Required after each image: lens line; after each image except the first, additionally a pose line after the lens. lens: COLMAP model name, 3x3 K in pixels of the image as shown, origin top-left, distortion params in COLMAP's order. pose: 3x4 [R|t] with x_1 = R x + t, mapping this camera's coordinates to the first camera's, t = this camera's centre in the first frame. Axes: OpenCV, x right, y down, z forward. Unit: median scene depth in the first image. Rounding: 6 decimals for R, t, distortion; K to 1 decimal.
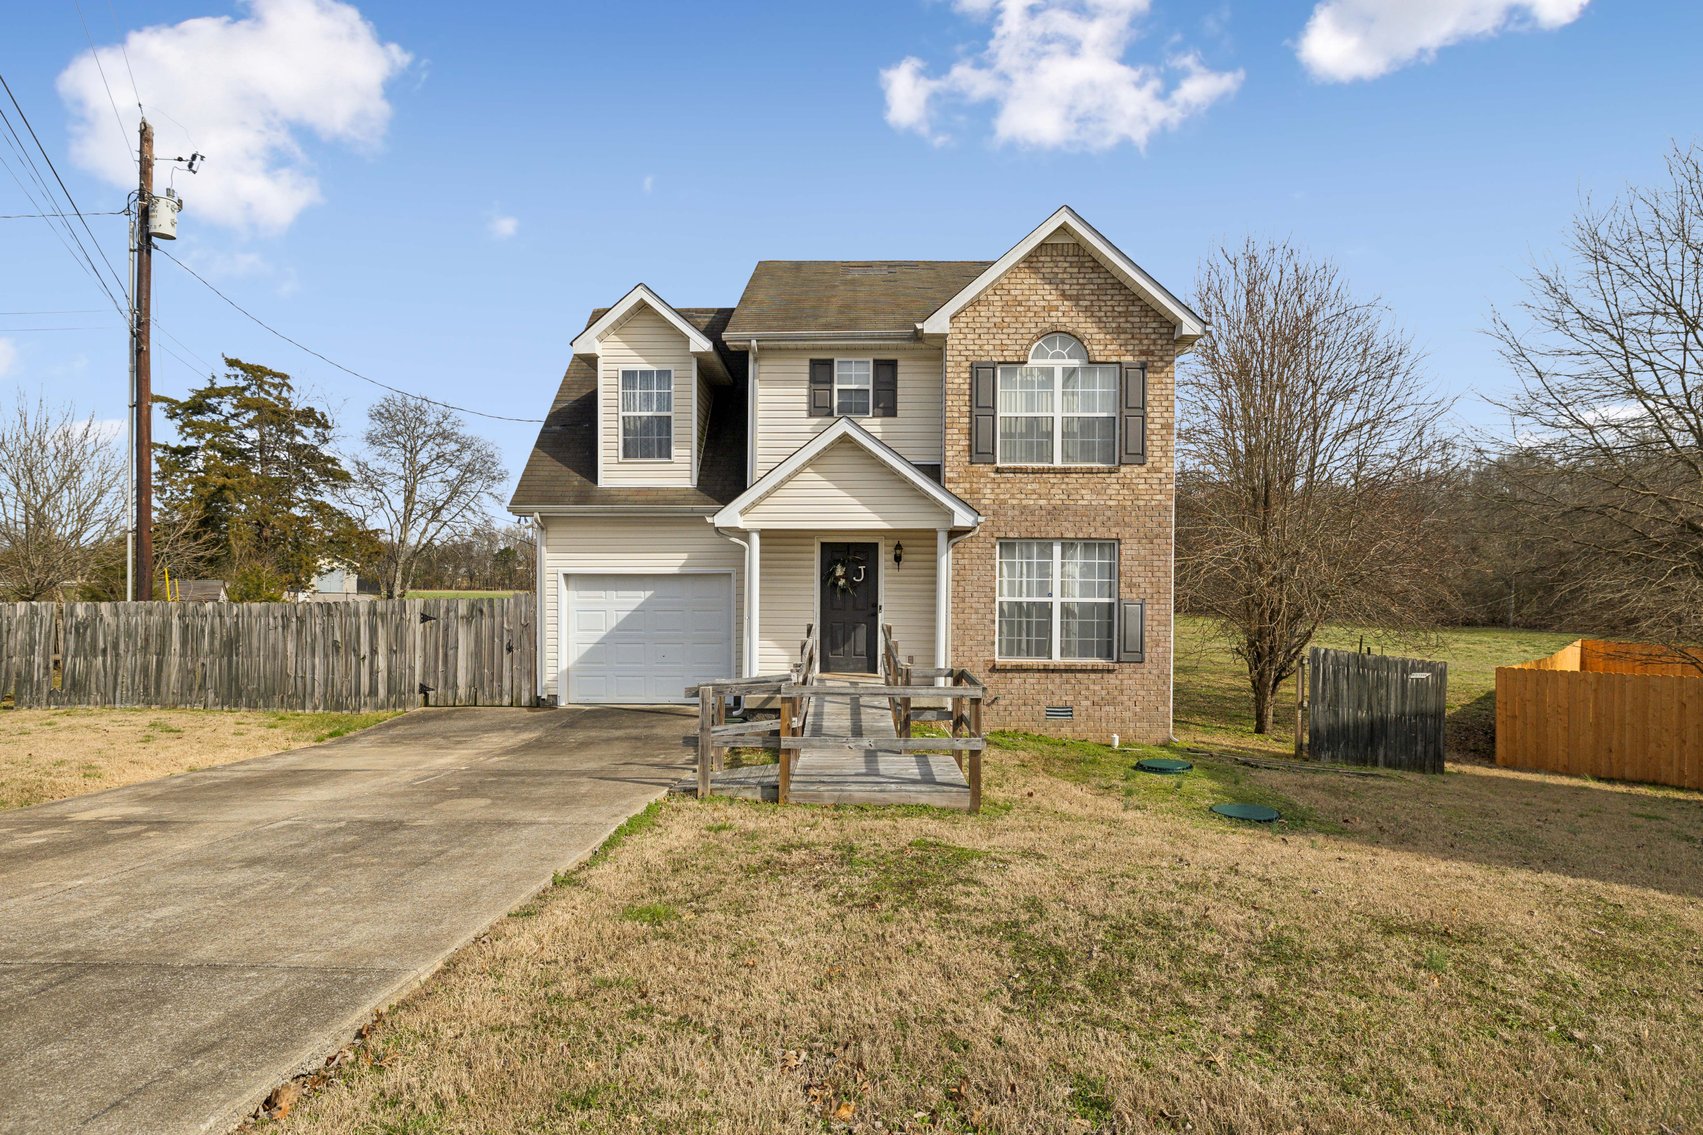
lens RADIAL K [[919.5, 0, 843.0], [0, 919.5, 568.2], [0, 0, 1]] dist [-0.003317, 0.001130]
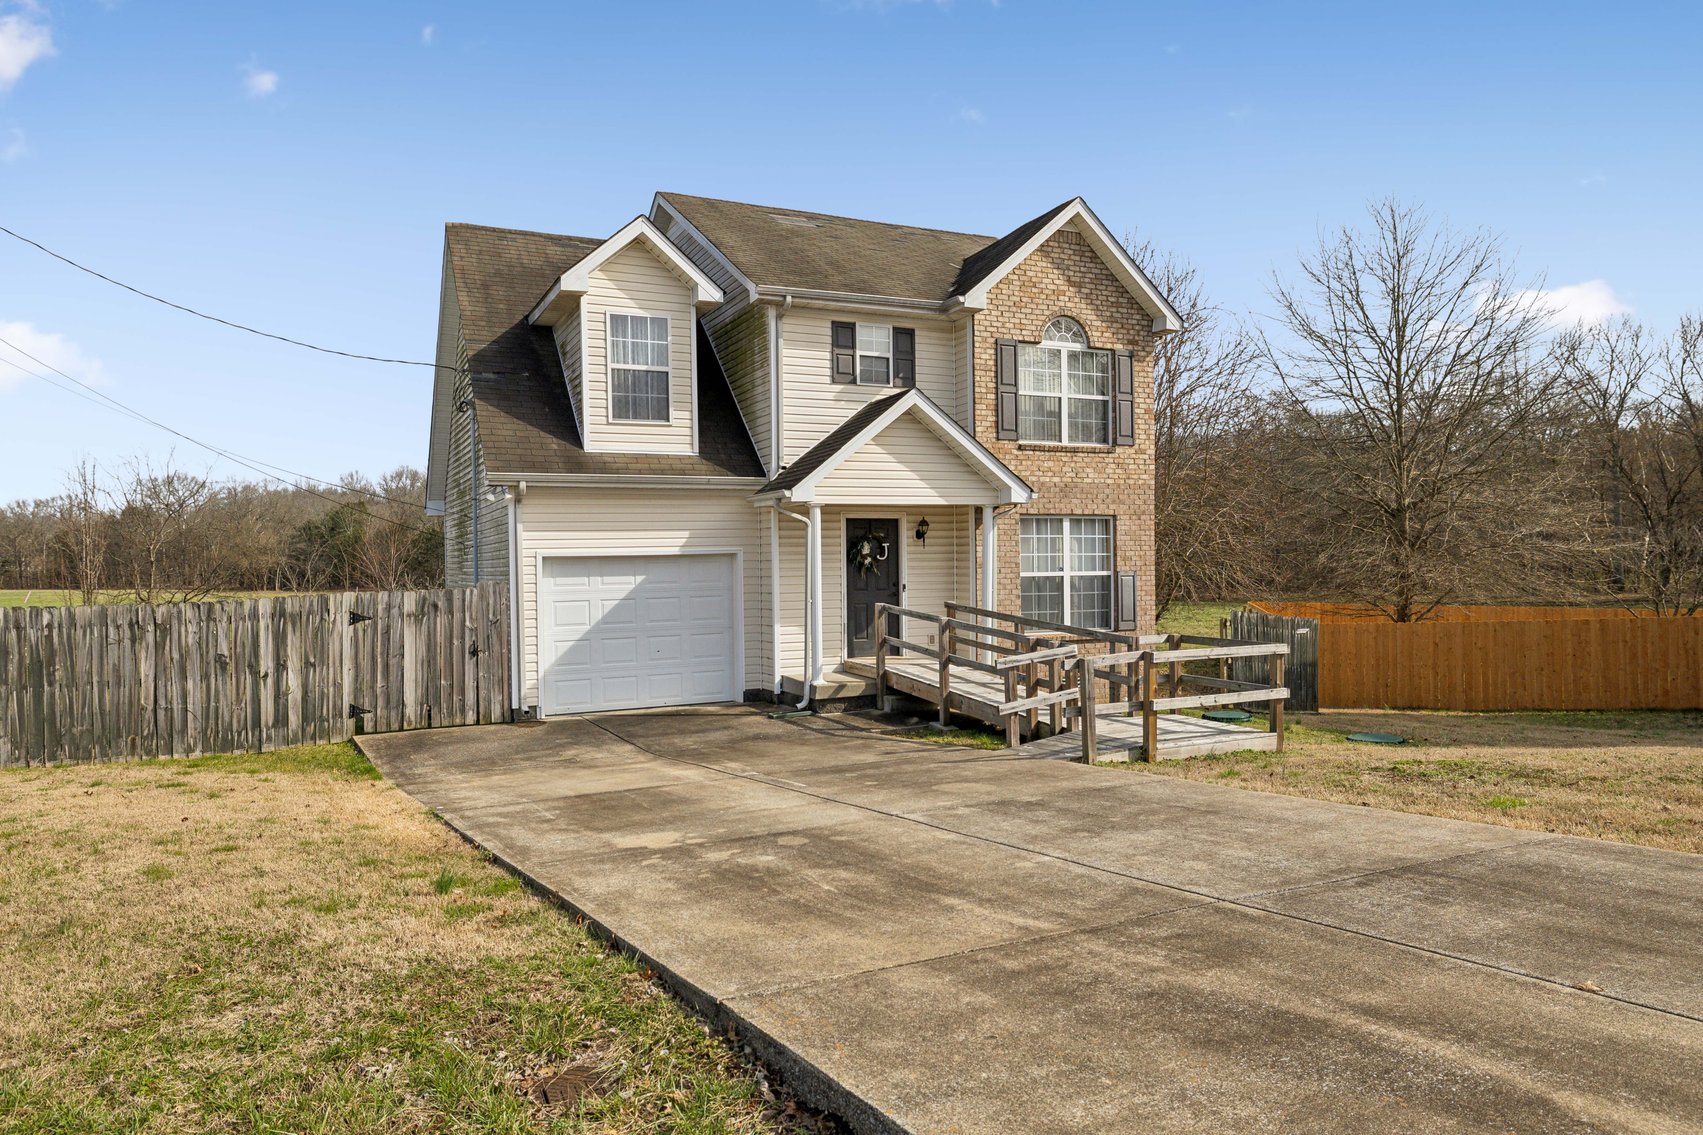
lens RADIAL K [[1090.8, 0, 859.4], [0, 1090.8, 546.8], [0, 0, 1]] dist [-0.002163, 0.001472]
pose [[0.890342, -0.011744, 0.455141, -0.534130], [0.012292, 0.999923, 0.001755, -0.001267], [-0.455127, 0.004032, 0.890417, 0.009405]]
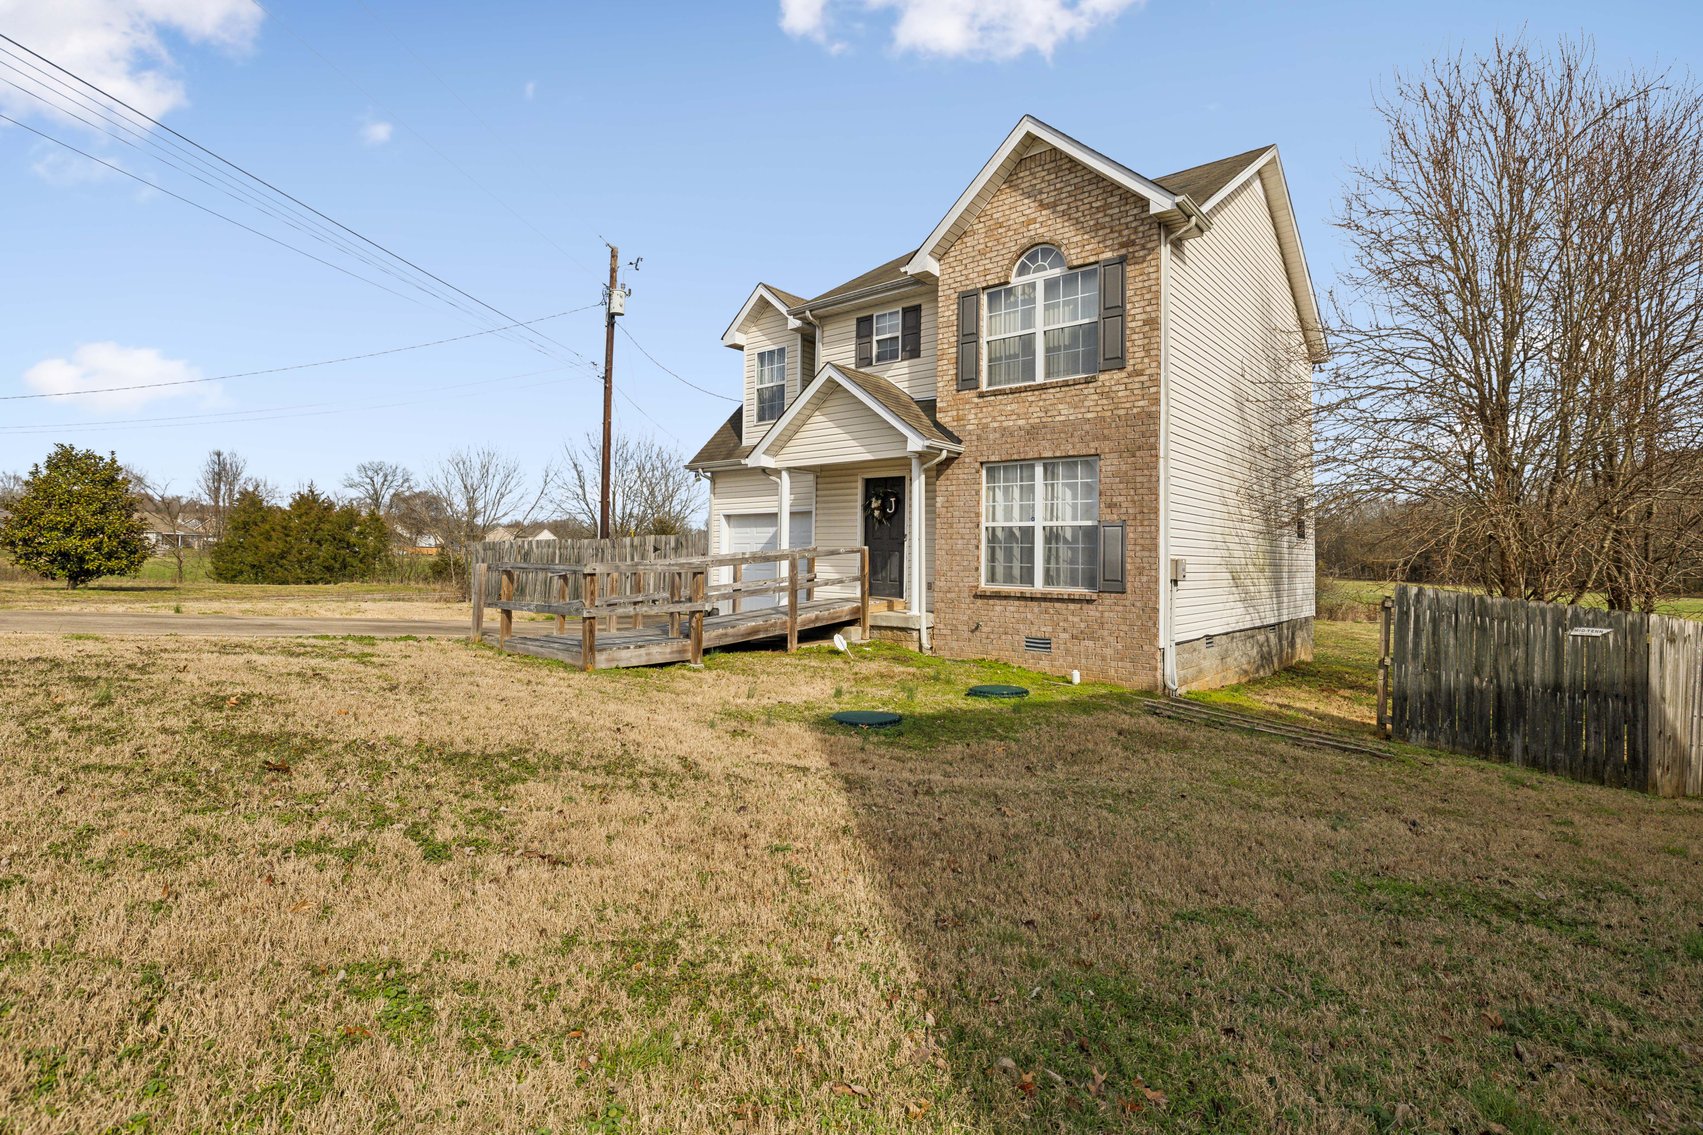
lens RADIAL K [[822.3, 0, 849.2], [0, 822.3, 514.7], [0, 0, 1]] dist [-0.007334, 0.001106]
pose [[0.781888, -0.027333, -0.622819, 0.603005], [-0.003469, 0.998832, -0.048190, 0.065961], [0.623409, 0.039839, 0.780880, 0.220075]]
